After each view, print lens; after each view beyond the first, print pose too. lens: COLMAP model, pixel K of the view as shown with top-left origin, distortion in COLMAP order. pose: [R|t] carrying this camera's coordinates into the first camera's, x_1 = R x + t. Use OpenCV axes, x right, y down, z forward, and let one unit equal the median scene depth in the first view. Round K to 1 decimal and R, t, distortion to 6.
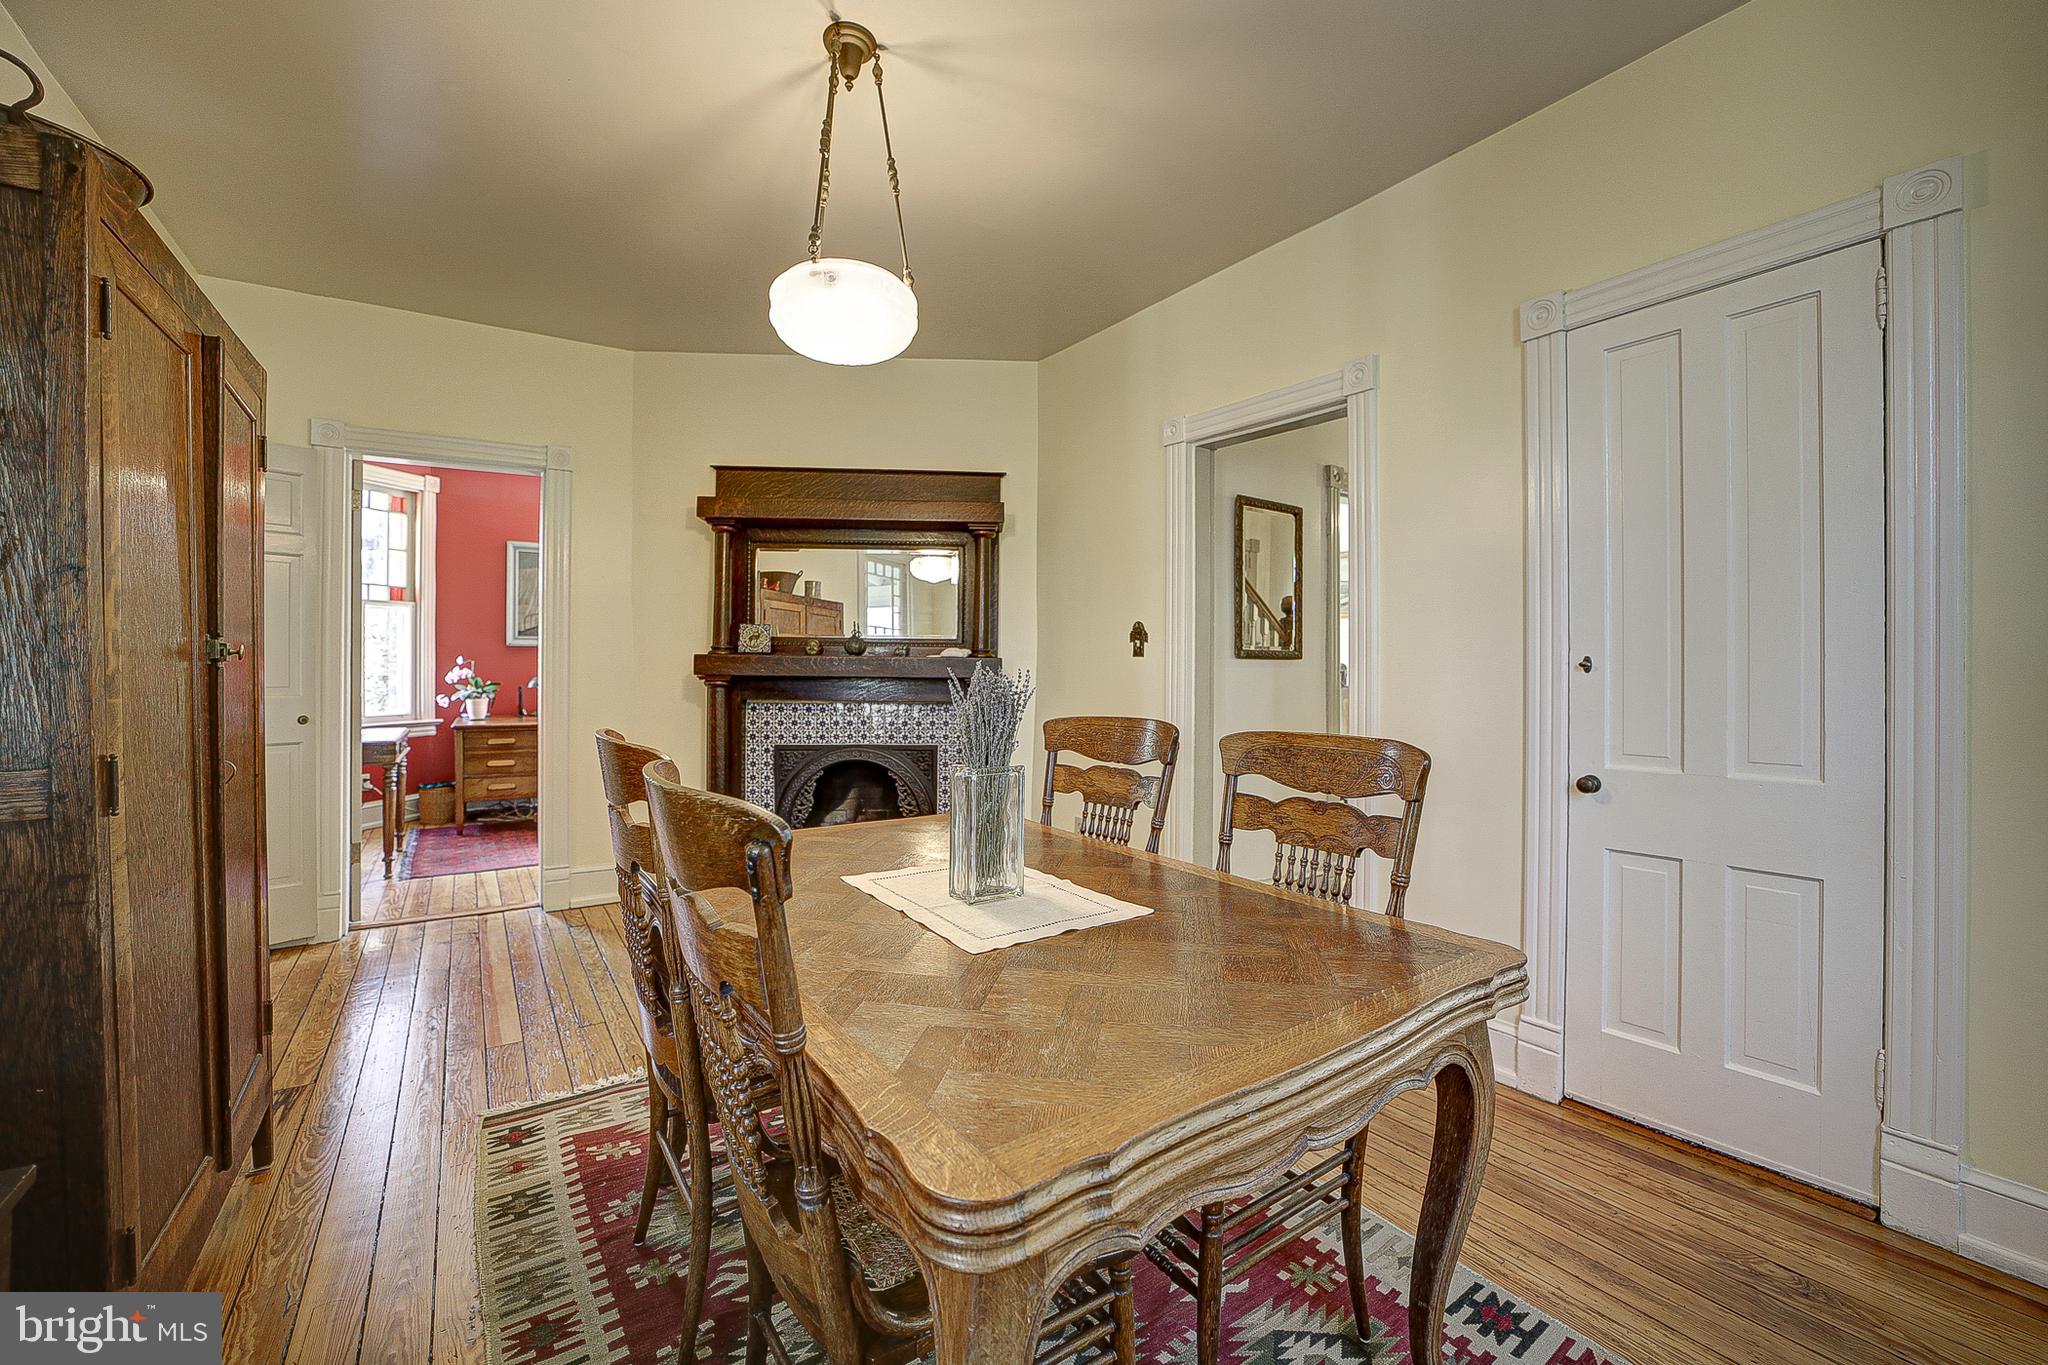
lens RADIAL K [[811.3, 0, 1007.0], [0, 811.3, 682.7], [0, 0, 1]] dist [0.000186, 0.000484]
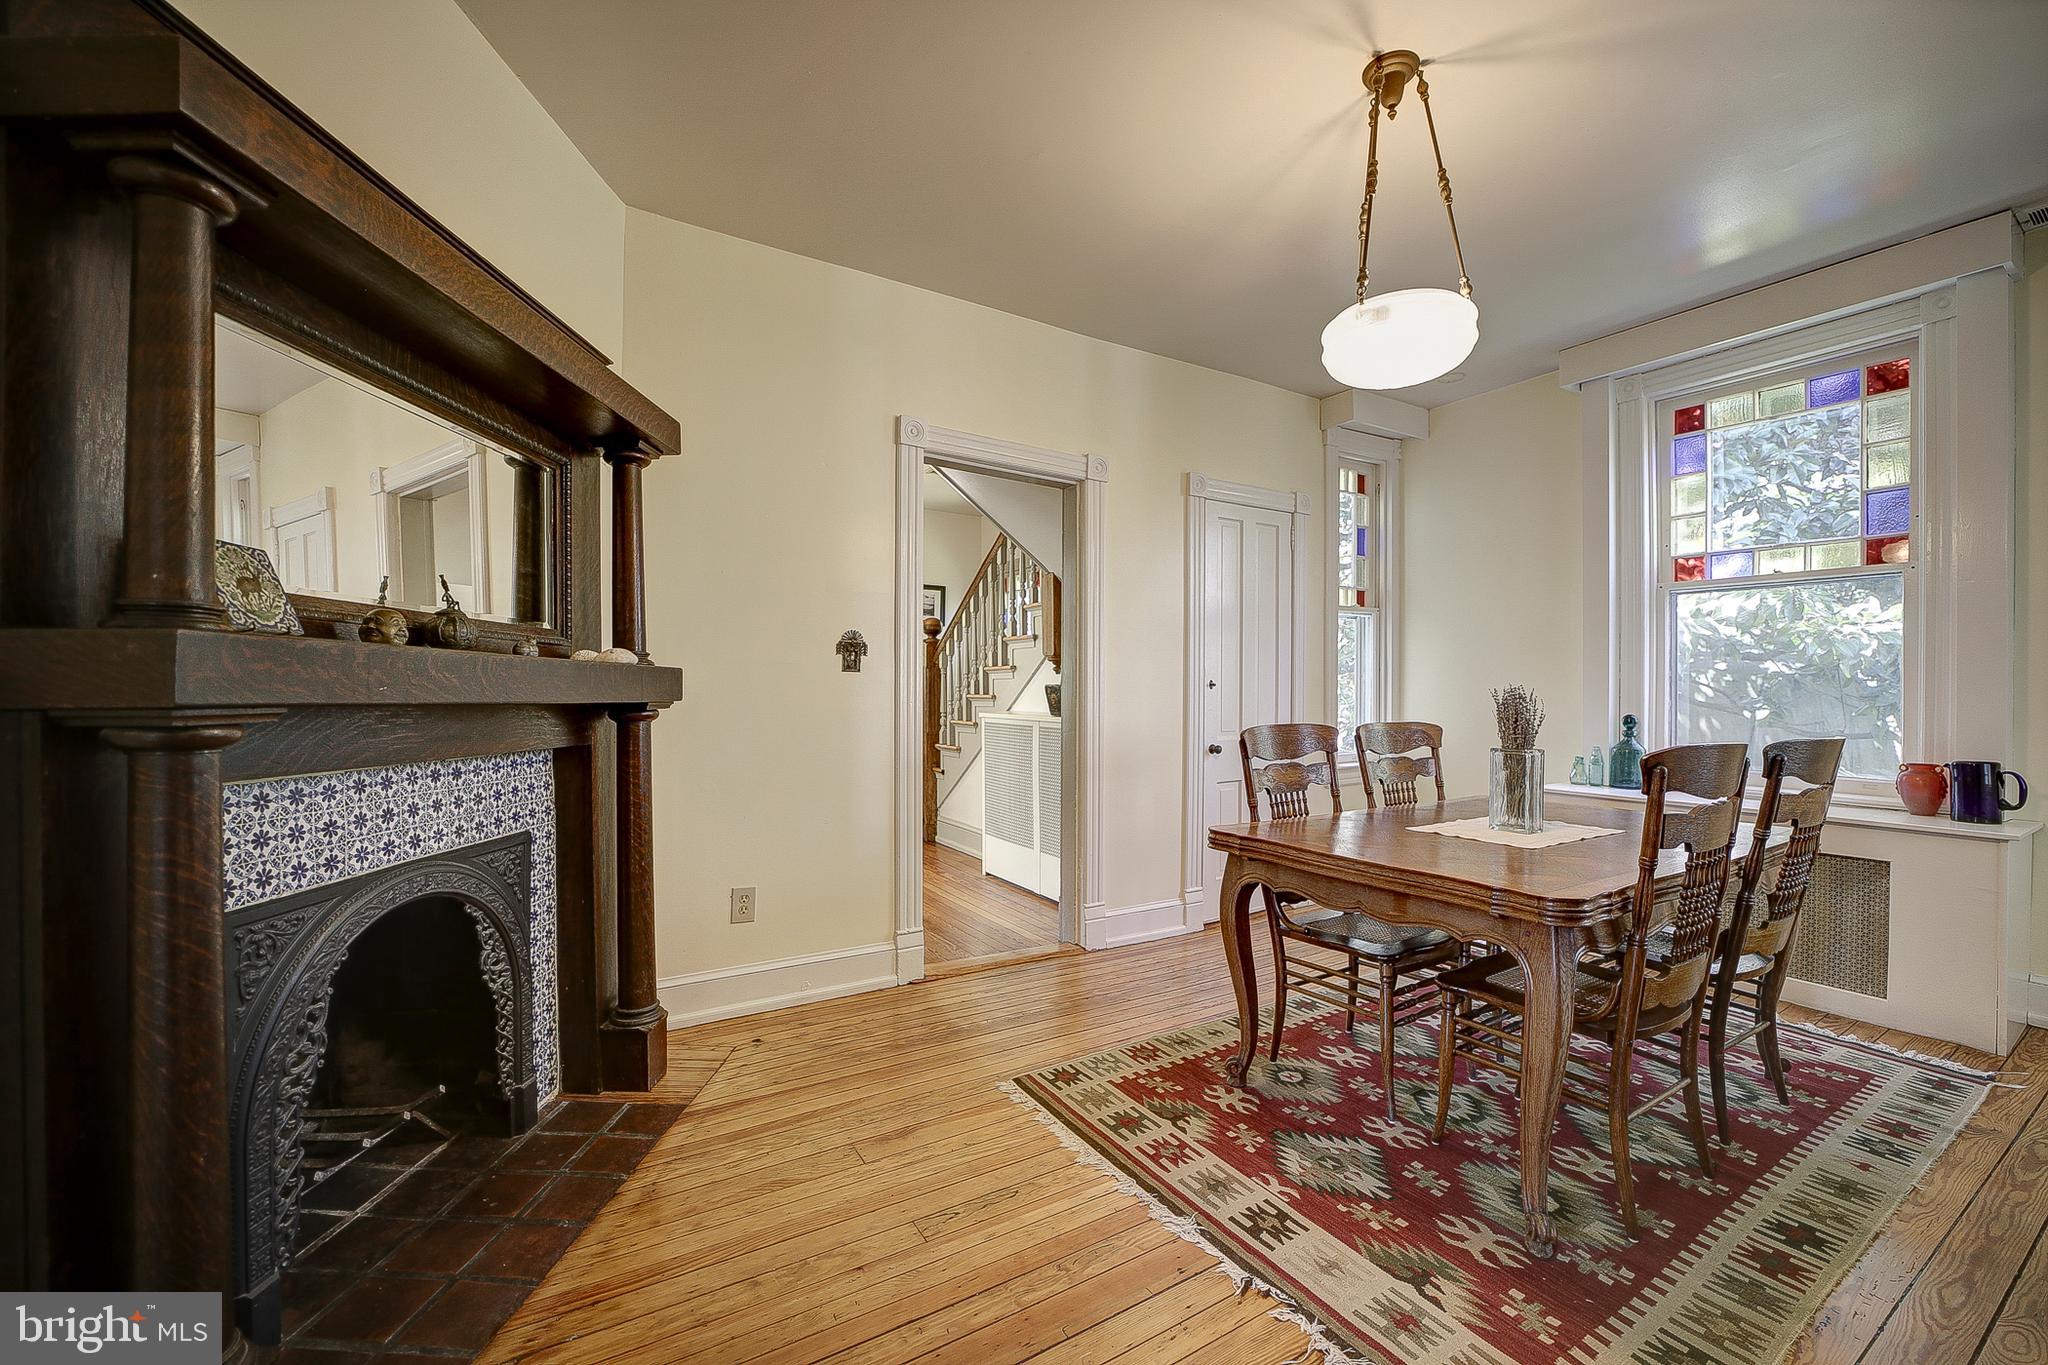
lens RADIAL K [[811.3, 0, 1007.0], [0, 811.3, 682.7], [0, 0, 1]] dist [0.000186, 0.000484]
pose [[0.053705, 0.001624, 0.998556, -1.310673], [0.009340, 0.999954, -0.002129, -0.030682], [-0.998513, 0.009441, 0.053687, 1.479516]]
